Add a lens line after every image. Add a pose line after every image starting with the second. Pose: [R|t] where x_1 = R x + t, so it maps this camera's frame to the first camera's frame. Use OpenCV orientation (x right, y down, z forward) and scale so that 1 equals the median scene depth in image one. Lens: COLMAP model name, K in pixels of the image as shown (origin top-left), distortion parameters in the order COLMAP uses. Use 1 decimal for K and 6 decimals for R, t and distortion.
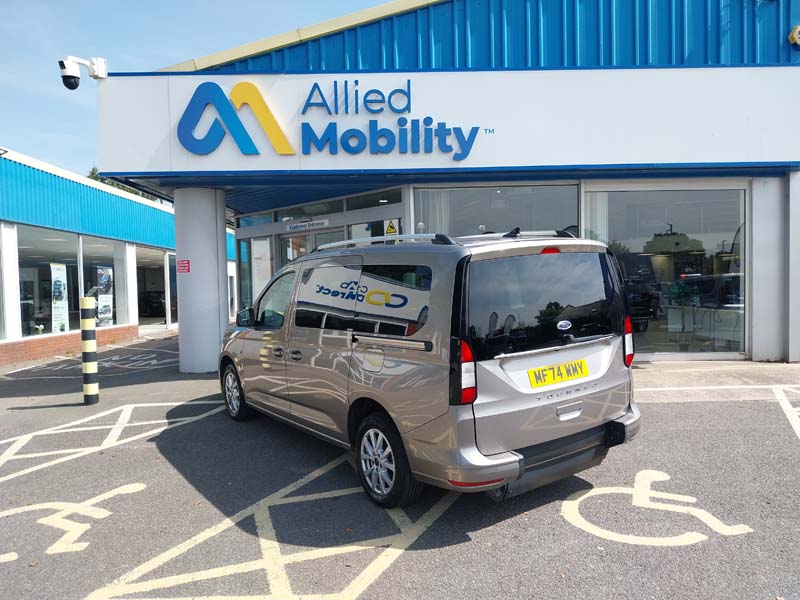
lens RADIAL K [[603.0, 0, 402.6], [0, 603.0, 311.6], [0, 0, 1]] dist [0.017542, -0.034651]
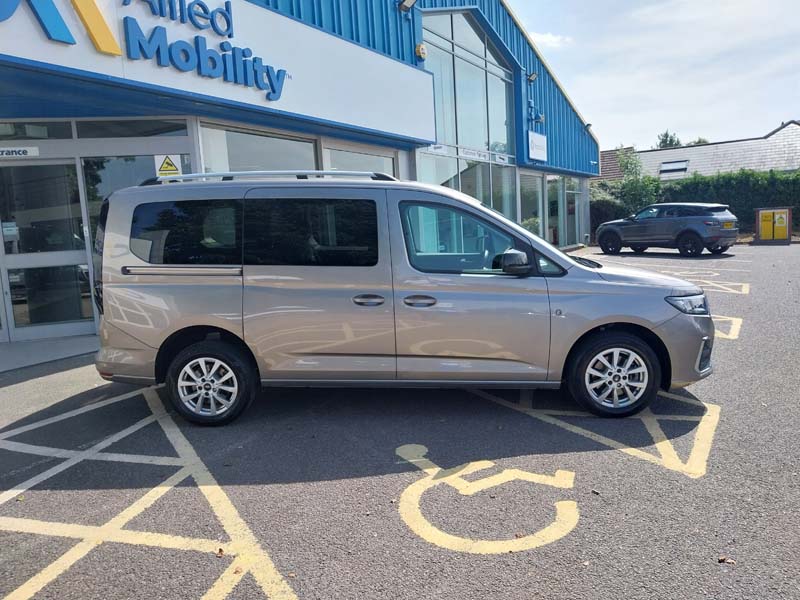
lens RADIAL K [[603.0, 0, 400.0], [0, 603.0, 295.3], [0, 0, 1]] dist [0.017542, -0.034651]
pose [[0.517434, -0.105517, 0.849193, -0.663909], [0.081231, 0.993944, 0.074007, 0.006392], [-0.851859, 0.030688, 0.522872, 0.324550]]
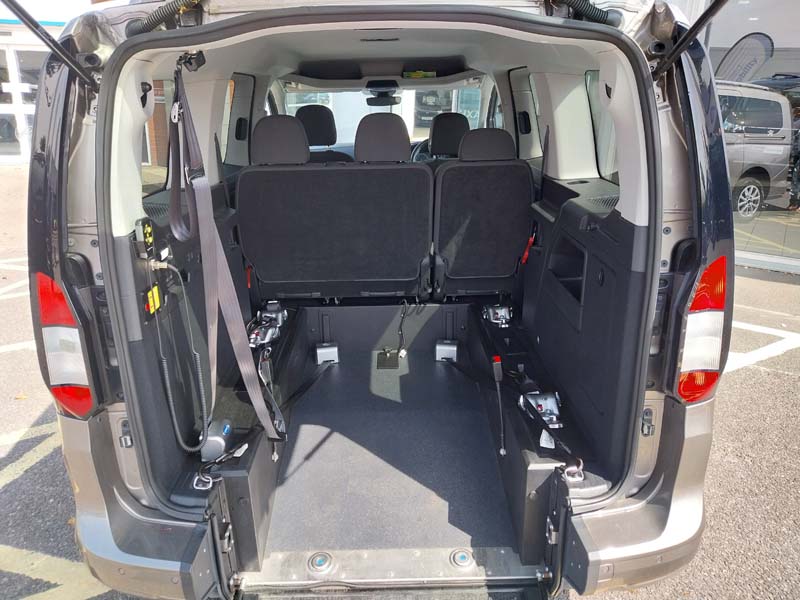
lens RADIAL K [[603.0, 0, 390.8], [0, 603.0, 305.7], [0, 0, 1]] dist [0.017542, -0.034651]
pose [[0.829580, 0.225037, -0.511033, 0.211502], [-0.069458, 0.949674, 0.305442, -0.028594], [0.554051, -0.217893, 0.803461, 0.344653]]
